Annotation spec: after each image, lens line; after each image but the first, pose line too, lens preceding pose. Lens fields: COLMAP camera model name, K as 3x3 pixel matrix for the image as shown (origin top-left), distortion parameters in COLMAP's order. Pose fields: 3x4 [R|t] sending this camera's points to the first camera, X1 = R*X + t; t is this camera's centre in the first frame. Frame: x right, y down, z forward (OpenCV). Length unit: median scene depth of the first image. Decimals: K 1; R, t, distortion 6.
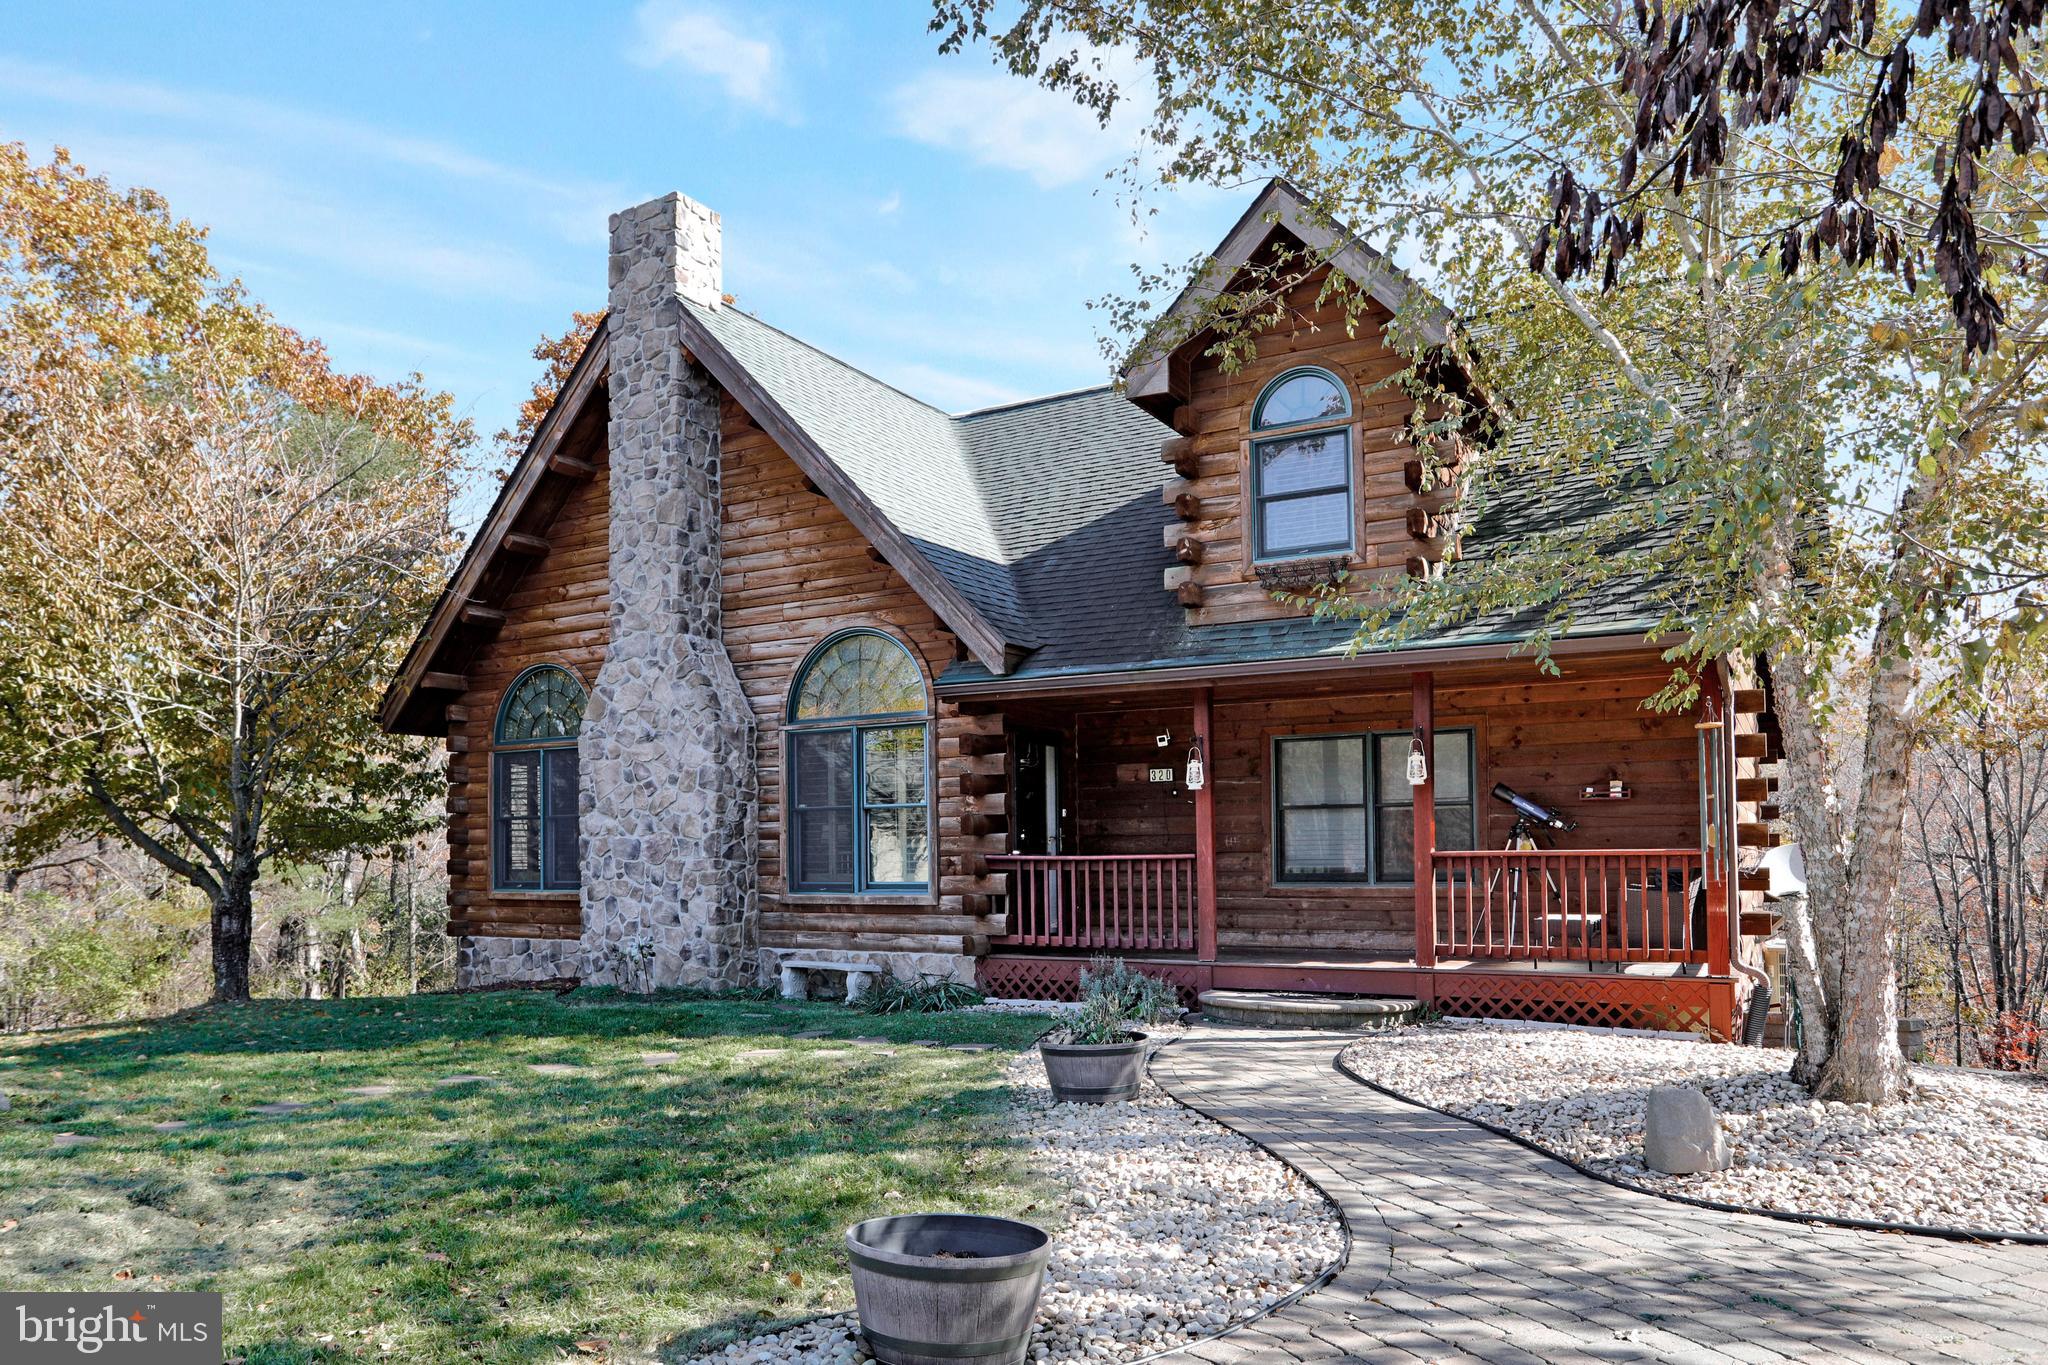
lens RADIAL K [[1361.6, 0, 1019.4], [0, 1361.6, 783.6], [0, 0, 1]] dist [-0.053589, 0.055618]
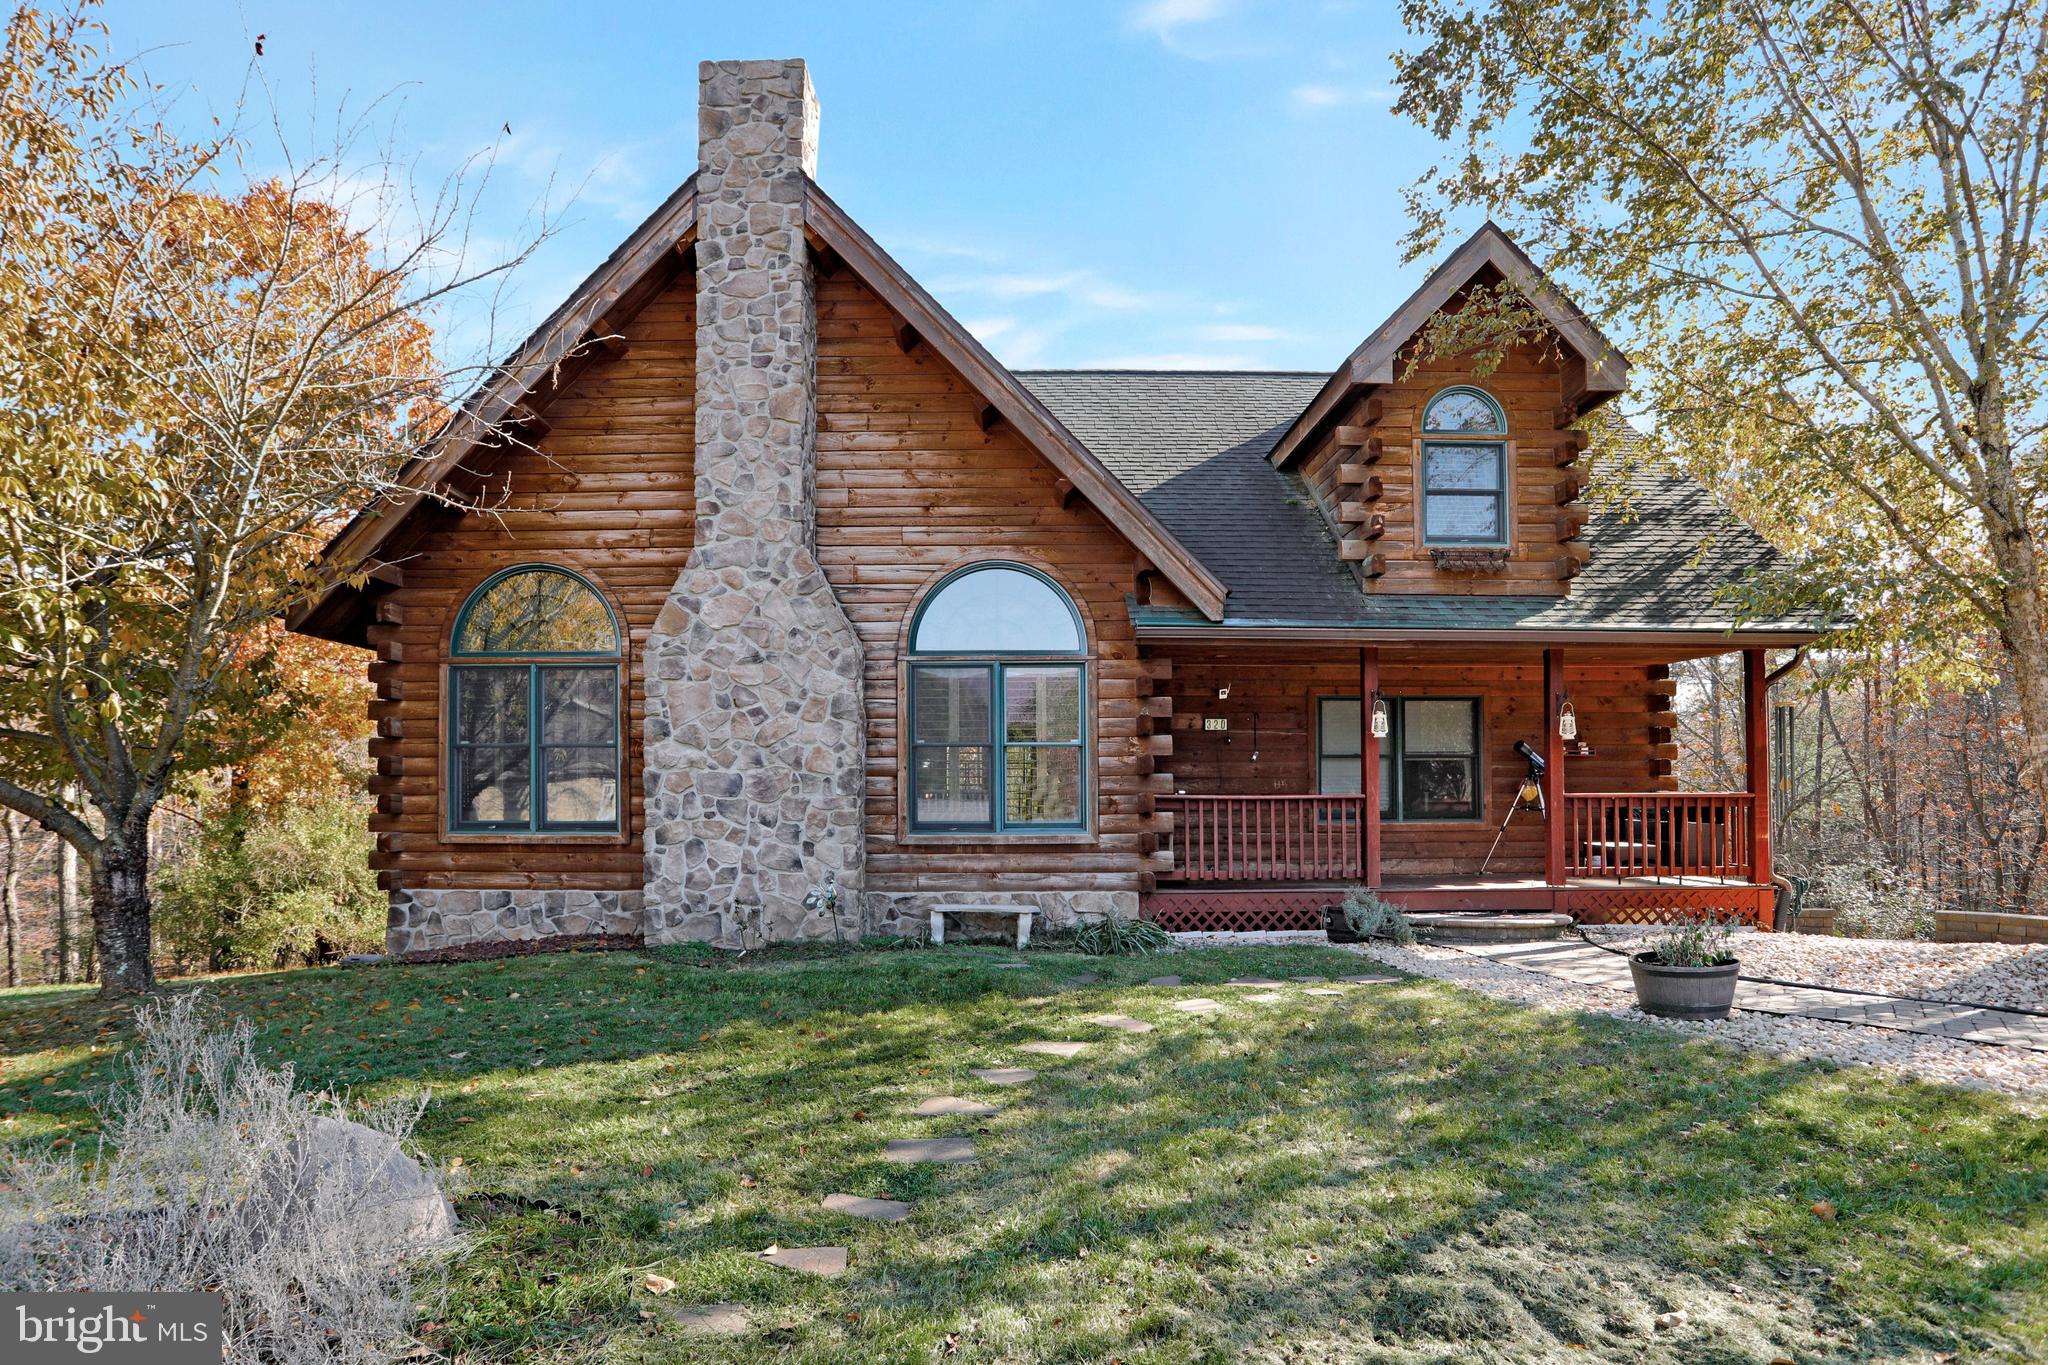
lens RADIAL K [[1101.4, 0, 1022.3], [0, 1101.4, 754.6], [0, 0, 1]] dist [-0.078270, 0.049460]
pose [[0.864311, 0.026025, 0.502284, -0.516225], [-0.032363, 0.999469, 0.003903, 0.021635], [-0.501916, -0.019629, 0.864694, 0.318688]]
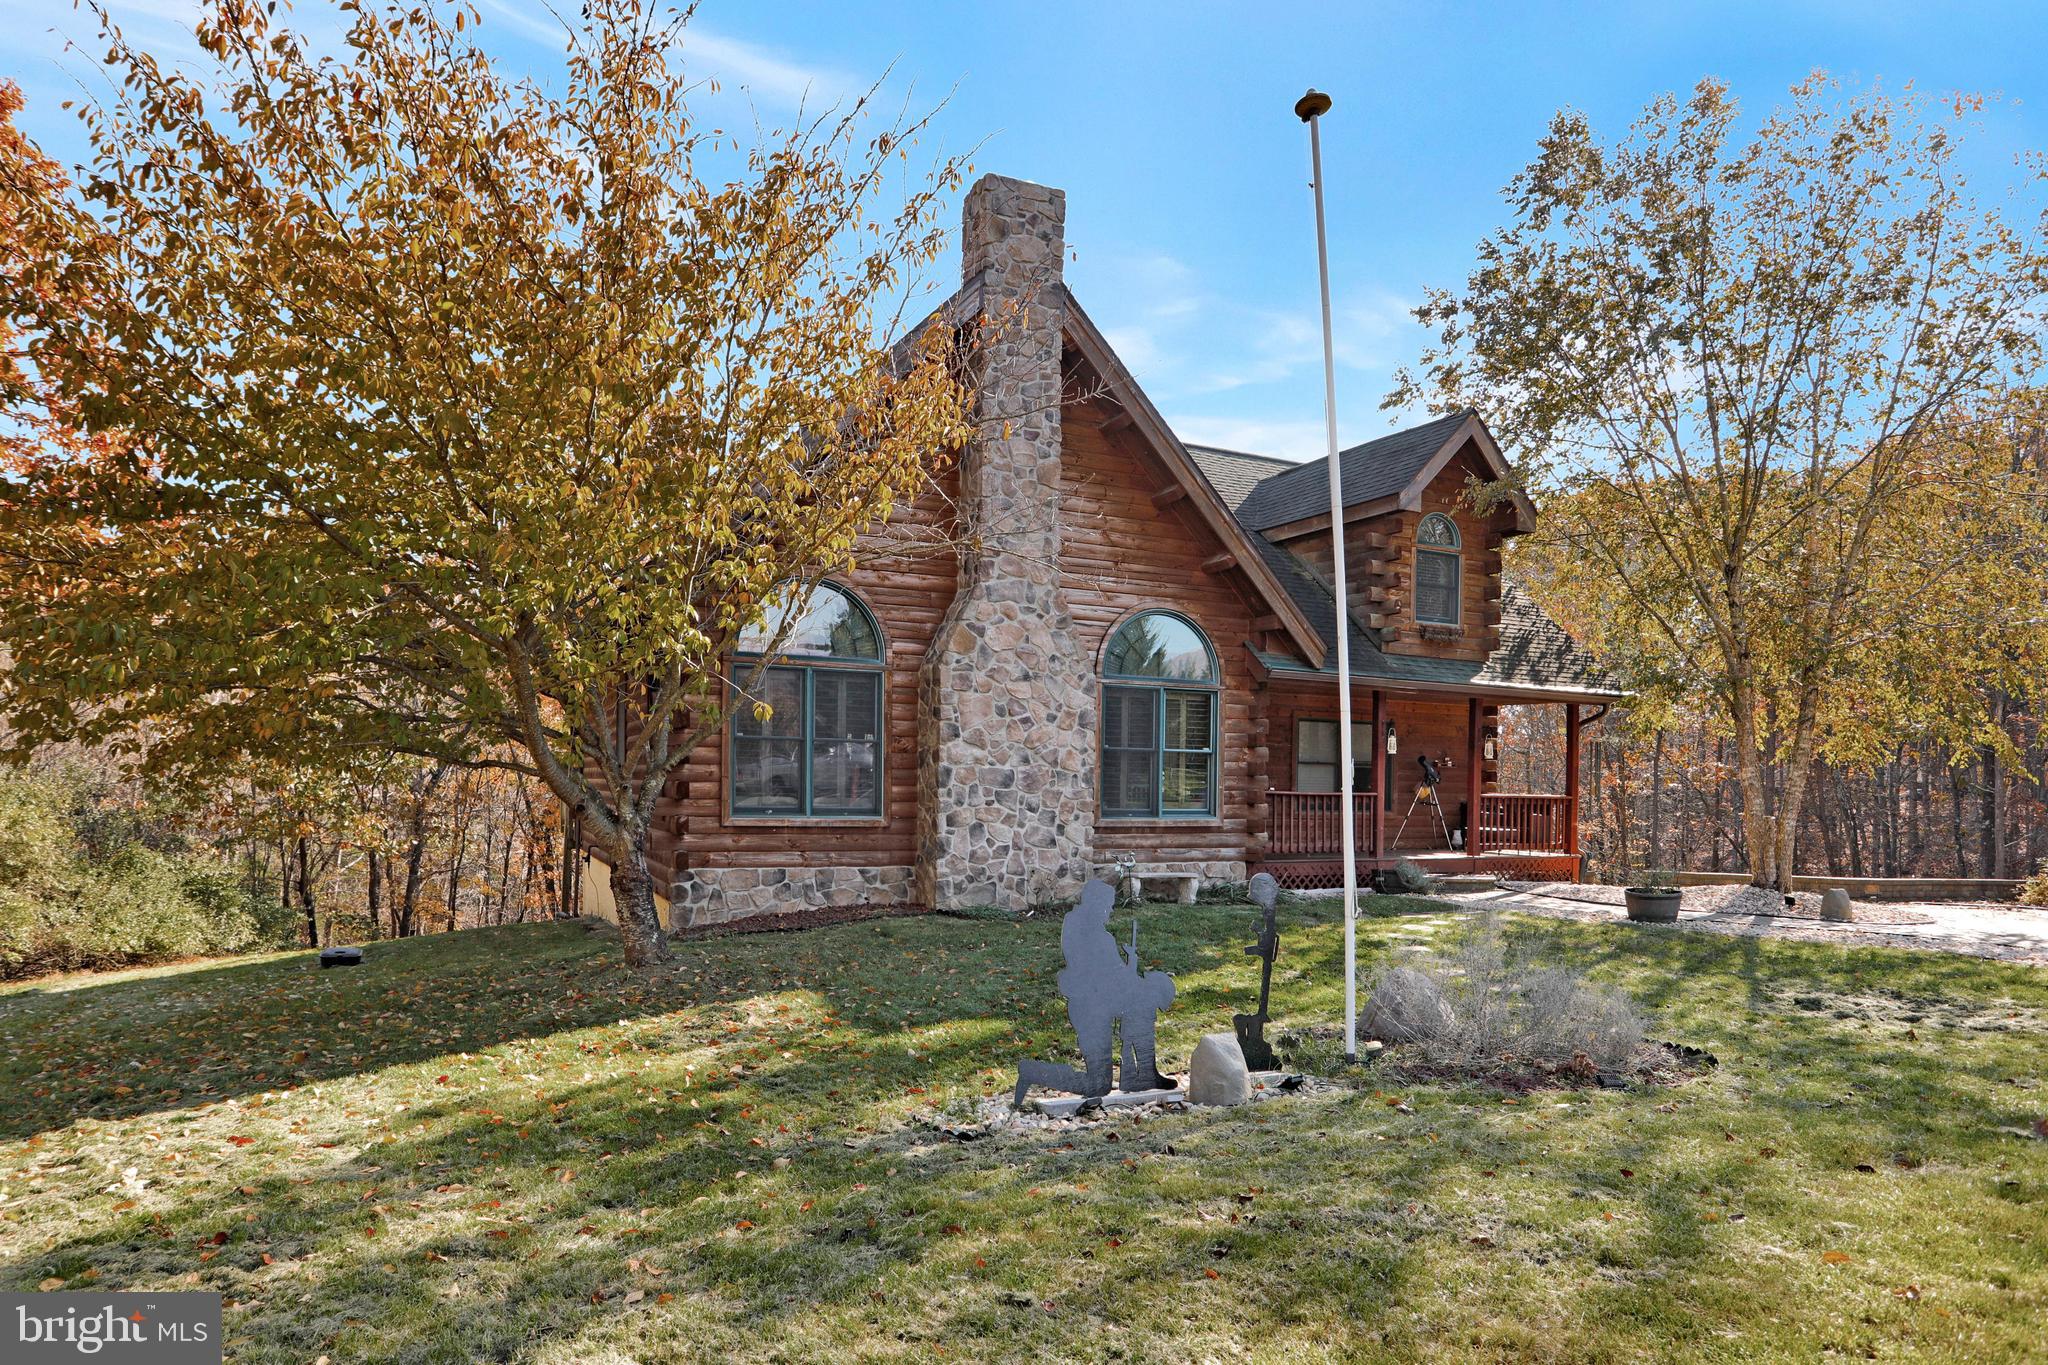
lens RADIAL K [[1200.8, 0, 1020.8], [0, 1200.8, 759.4], [0, 0, 1]] dist [-0.050949, 0.000790]
pose [[0.571315, 0.035565, 0.819960, -1.150625], [-0.065369, 0.997859, 0.002265, 0.032688], [-0.818123, -0.054894, 0.572417, 0.477723]]
